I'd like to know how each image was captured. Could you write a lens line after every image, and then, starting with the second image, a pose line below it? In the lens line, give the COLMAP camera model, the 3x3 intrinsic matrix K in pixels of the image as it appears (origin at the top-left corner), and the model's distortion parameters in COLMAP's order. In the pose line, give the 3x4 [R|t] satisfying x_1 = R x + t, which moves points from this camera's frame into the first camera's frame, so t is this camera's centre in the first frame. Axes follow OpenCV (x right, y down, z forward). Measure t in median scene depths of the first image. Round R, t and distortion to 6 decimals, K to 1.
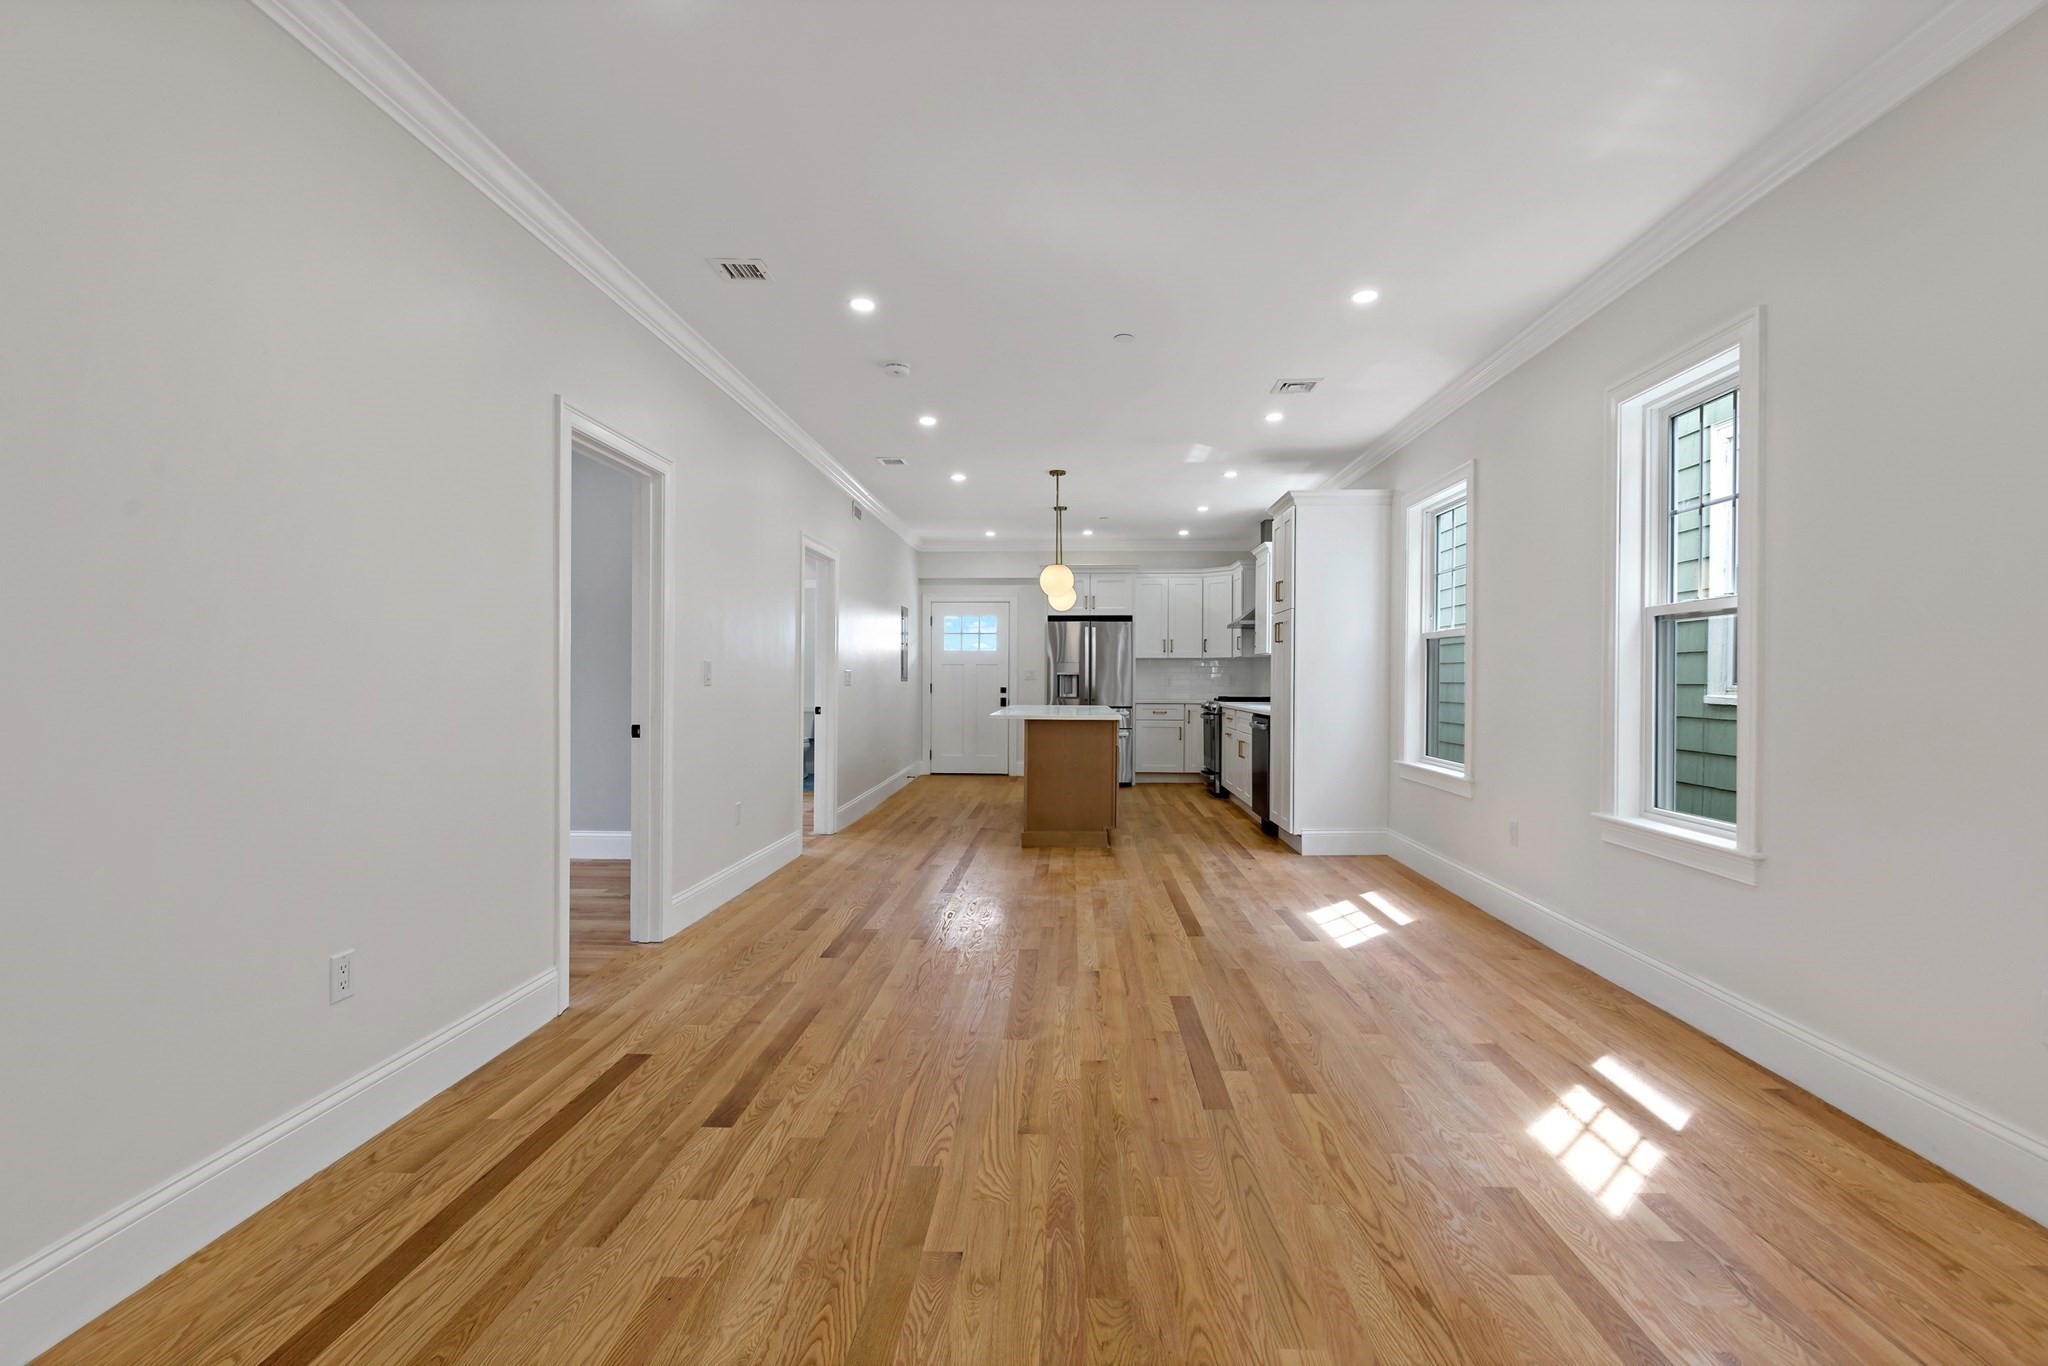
lens RADIAL K [[939.4, 0, 1024.0], [0, 939.4, 683.0], [0, 0, 1]] dist [0.002989, 0.000217]
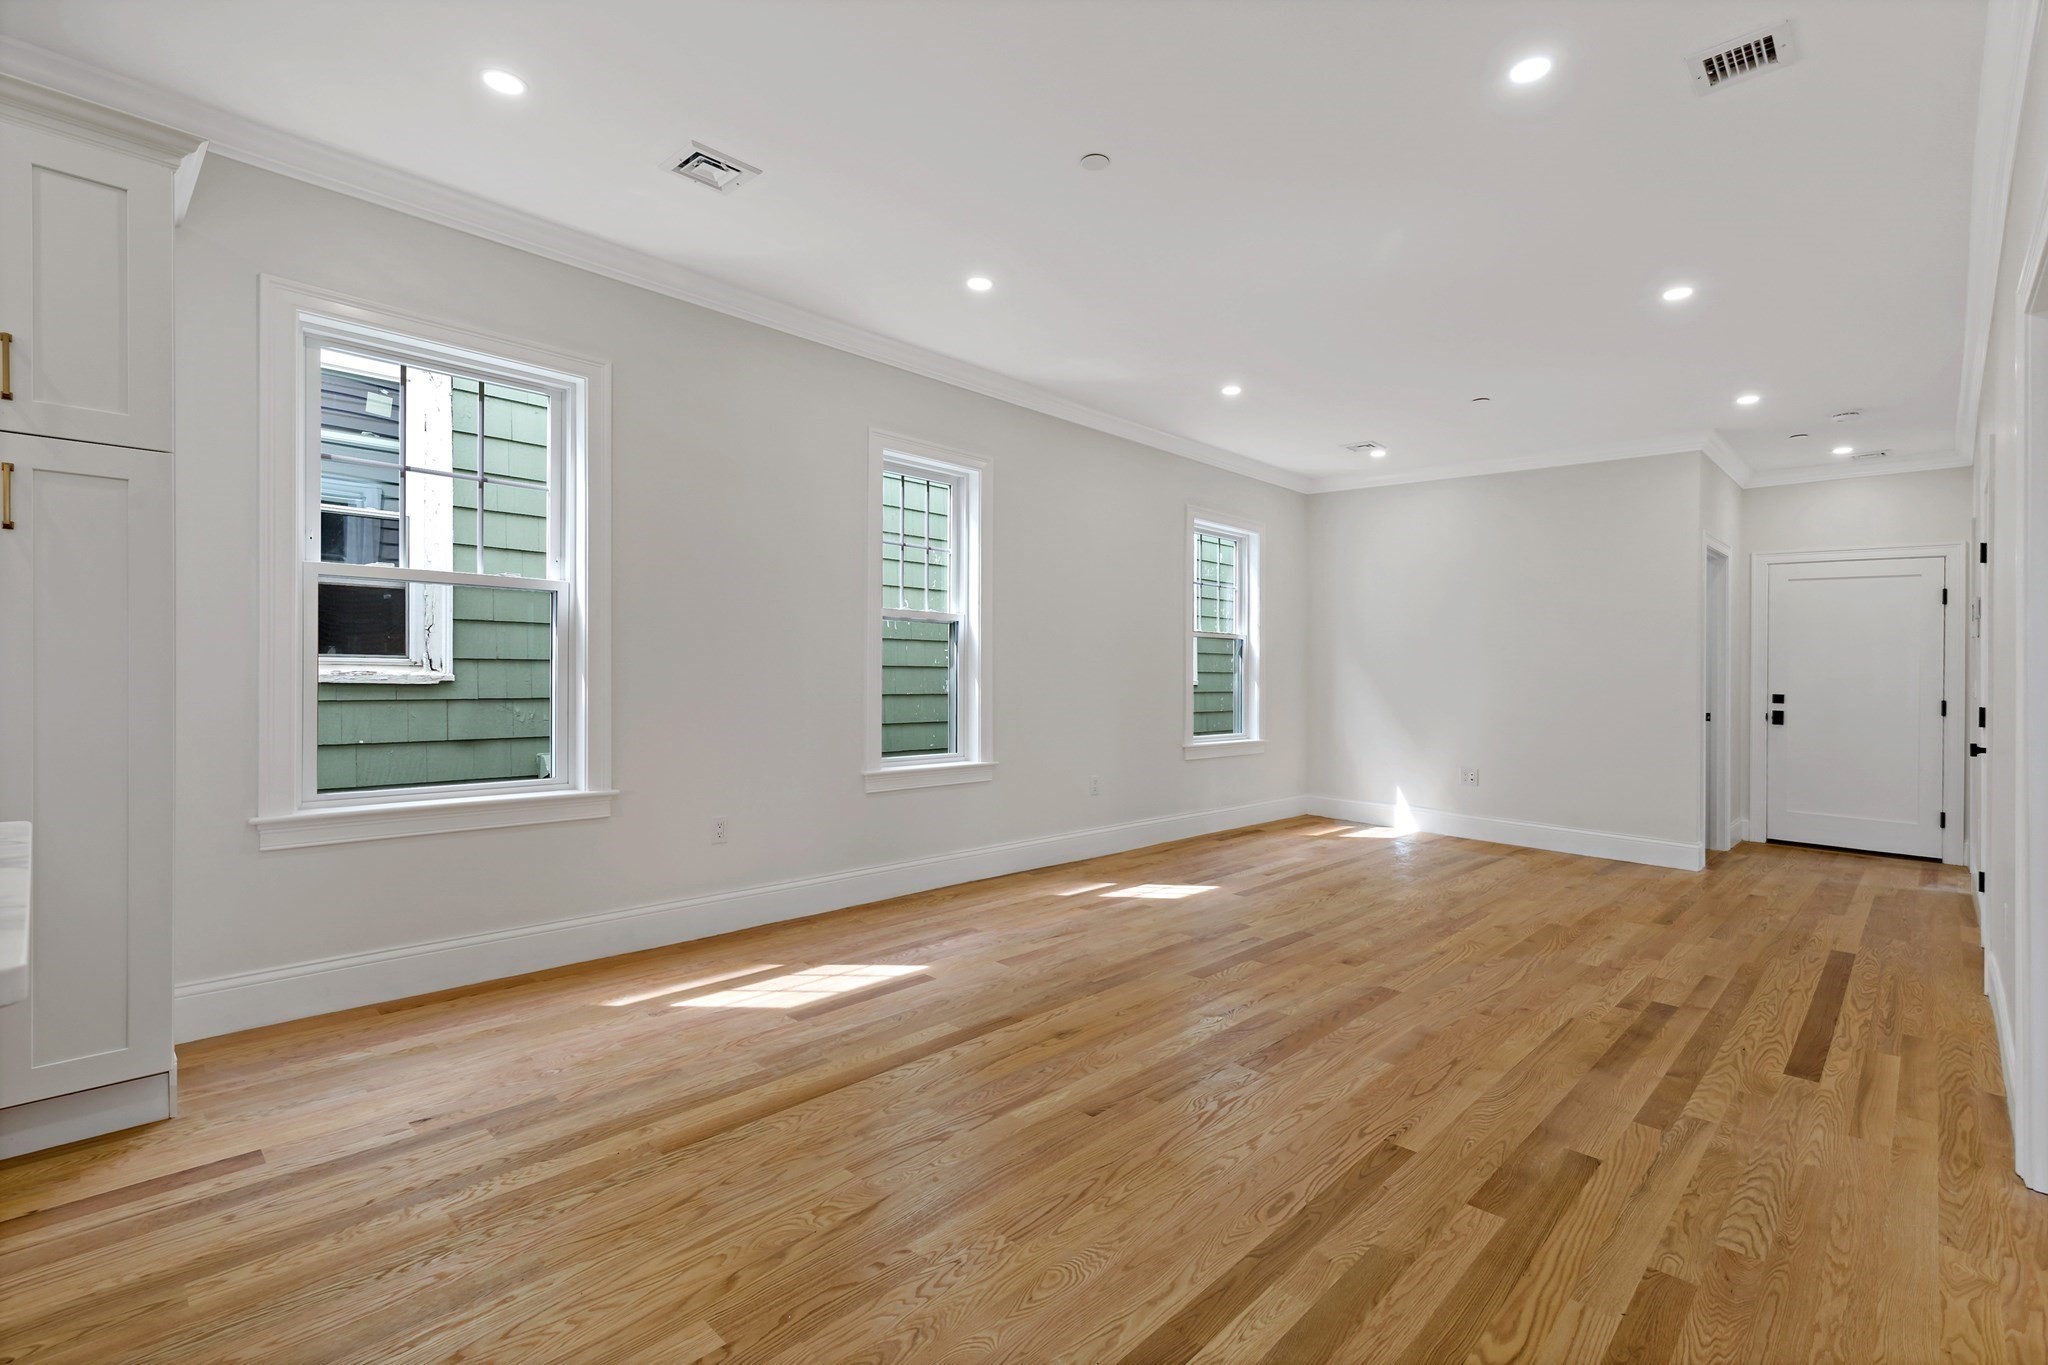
lens RADIAL K [[942.6, 0, 1019.1], [0, 942.6, 640.7], [0, 0, 1]] dist [0.002087, 0.000185]
pose [[-0.750037, -0.003047, 0.661389, -0.456061], [-0.022933, 0.999508, -0.021403, -0.014652], [-0.660998, -0.031221, -0.749738, 2.317572]]
